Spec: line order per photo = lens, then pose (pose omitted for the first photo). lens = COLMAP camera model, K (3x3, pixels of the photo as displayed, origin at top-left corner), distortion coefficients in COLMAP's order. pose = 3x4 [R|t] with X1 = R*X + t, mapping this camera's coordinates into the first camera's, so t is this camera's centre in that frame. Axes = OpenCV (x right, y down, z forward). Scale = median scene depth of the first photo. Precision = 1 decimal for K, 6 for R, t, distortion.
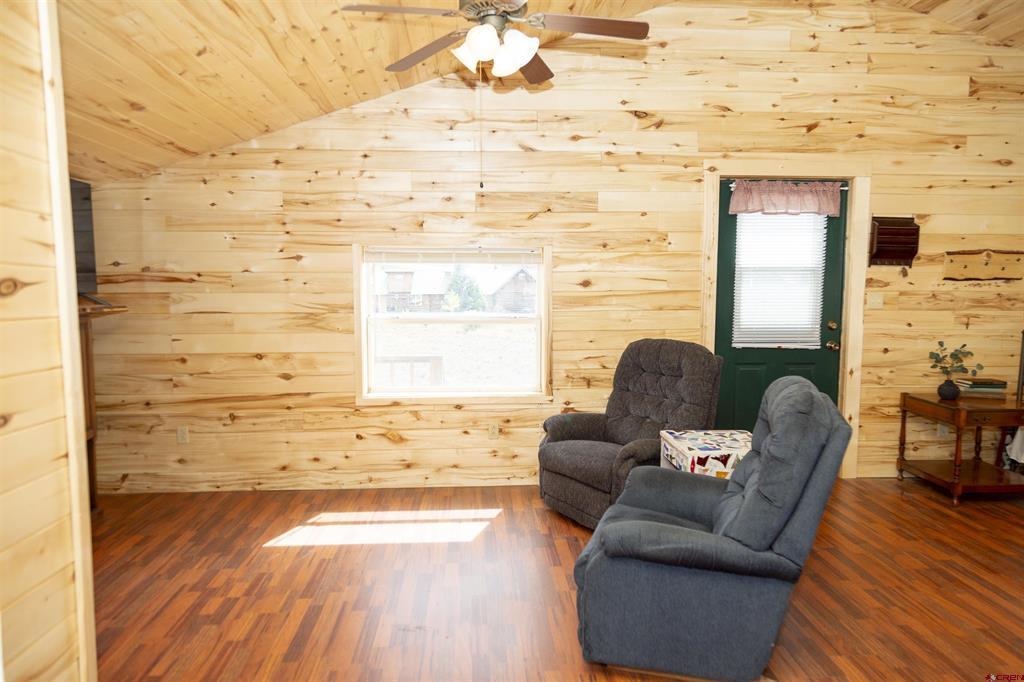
lens RADIAL K [[718.2, 0, 502.1], [0, 718.2, 343.8], [0, 0, 1]] dist [0.003824, 0.008620]
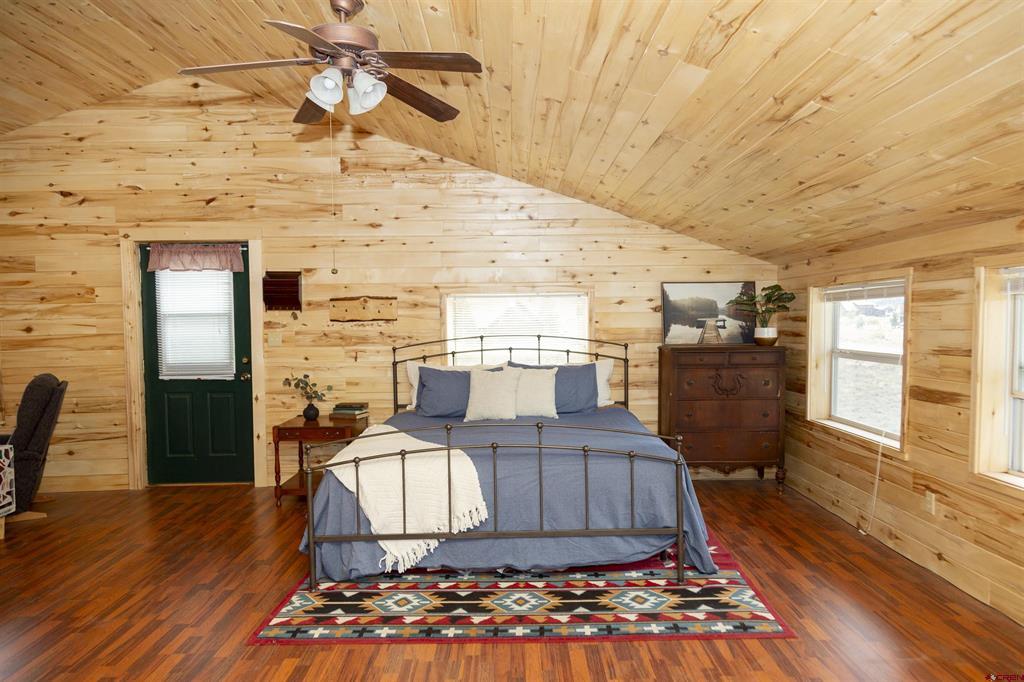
lens RADIAL K [[672.9, 0, 524.2], [0, 672.9, 345.2], [0, 0, 1]] dist [0.008392, 0.009428]
pose [[0.998352, -0.014547, -0.055518, 1.020841], [0.011722, 0.998636, -0.050883, 0.013217], [0.056183, 0.050148, 0.997160, -0.116705]]
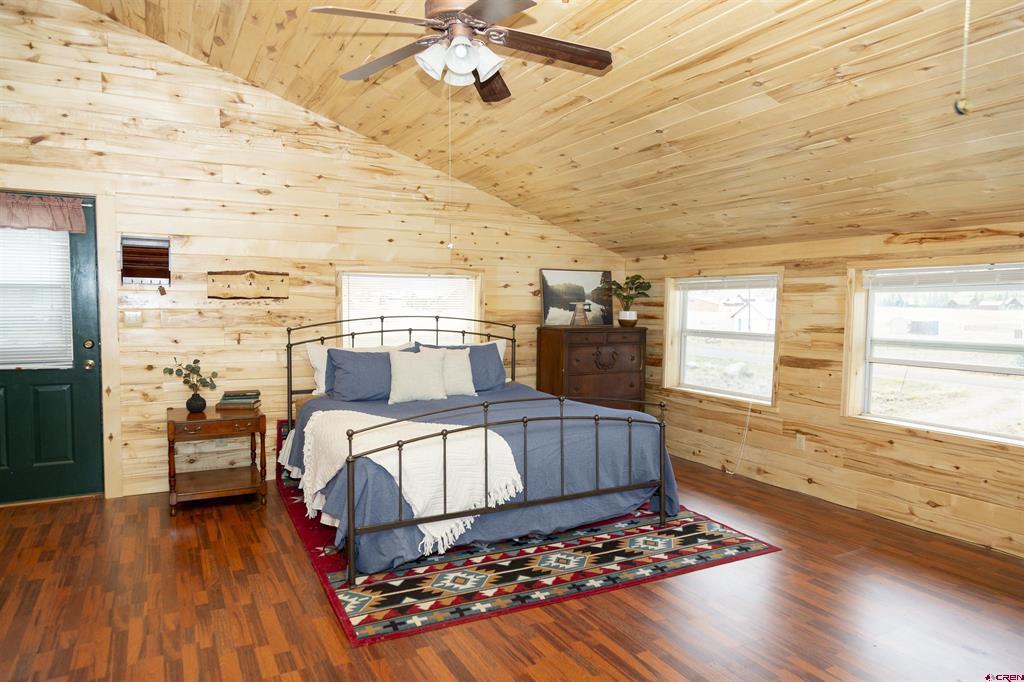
lens RADIAL K [[672.9, 0, 517.3], [0, 672.9, 343.0], [0, 0, 1]] dist [0.008392, 0.009428]
pose [[0.912257, -0.023275, 0.408956, 0.632152], [0.034397, 0.999211, -0.019861, 0.011942], [-0.408171, 0.032186, 0.912338, -0.084348]]
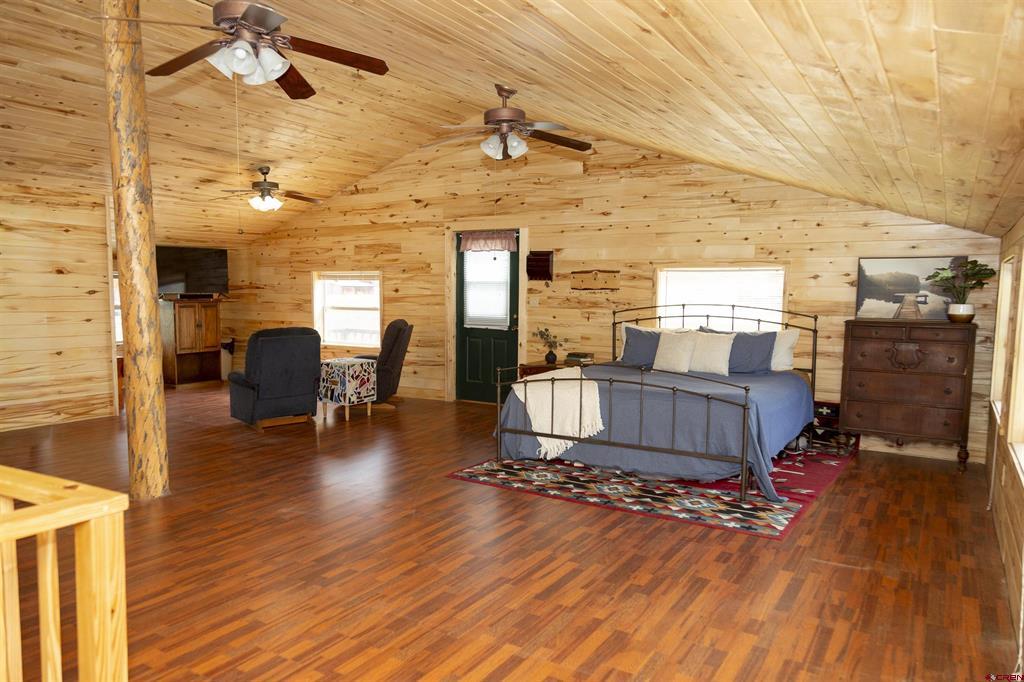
lens RADIAL K [[718.2, 0, 491.0], [0, 718.2, 337.0], [0, 0, 1]] dist [0.003824, 0.008620]
pose [[0.797817, 0.043286, -0.601343, 1.450211], [-0.058196, 0.998291, -0.005350, 0.034866], [0.600084, 0.039264, 0.798973, -0.366560]]
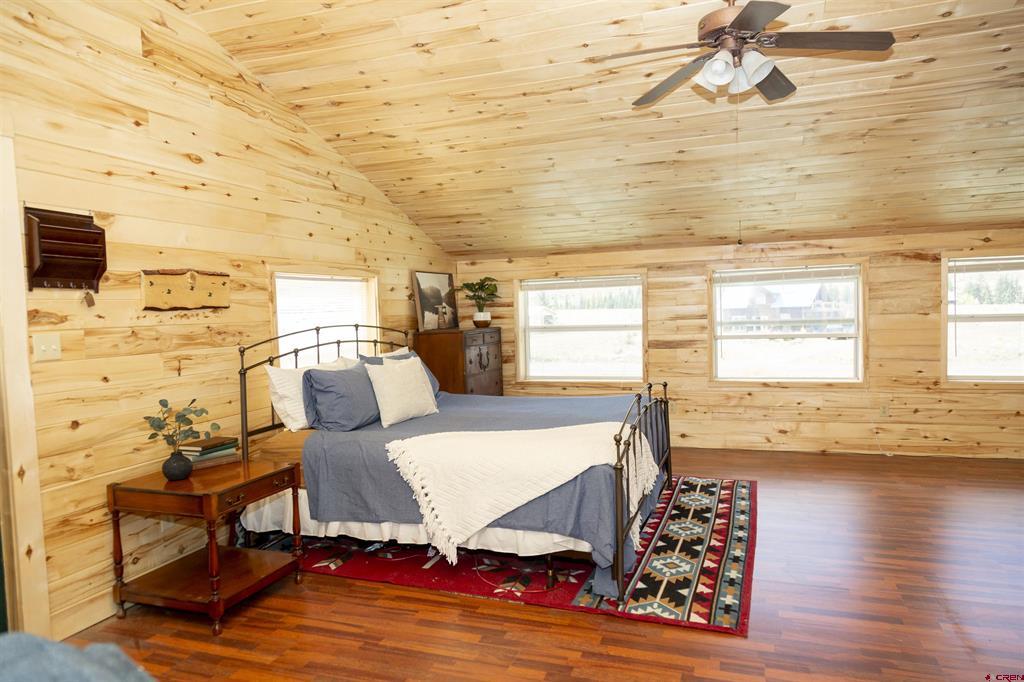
lens RADIAL K [[672.9, 0, 513.6], [0, 672.9, 344.3], [0, 0, 1]] dist [0.008392, 0.009428]
pose [[0.393962, -0.069719, 0.916479, 0.152959], [0.117826, 0.992723, 0.024870, -0.030401], [-0.911543, 0.098187, 0.399310, 0.420524]]
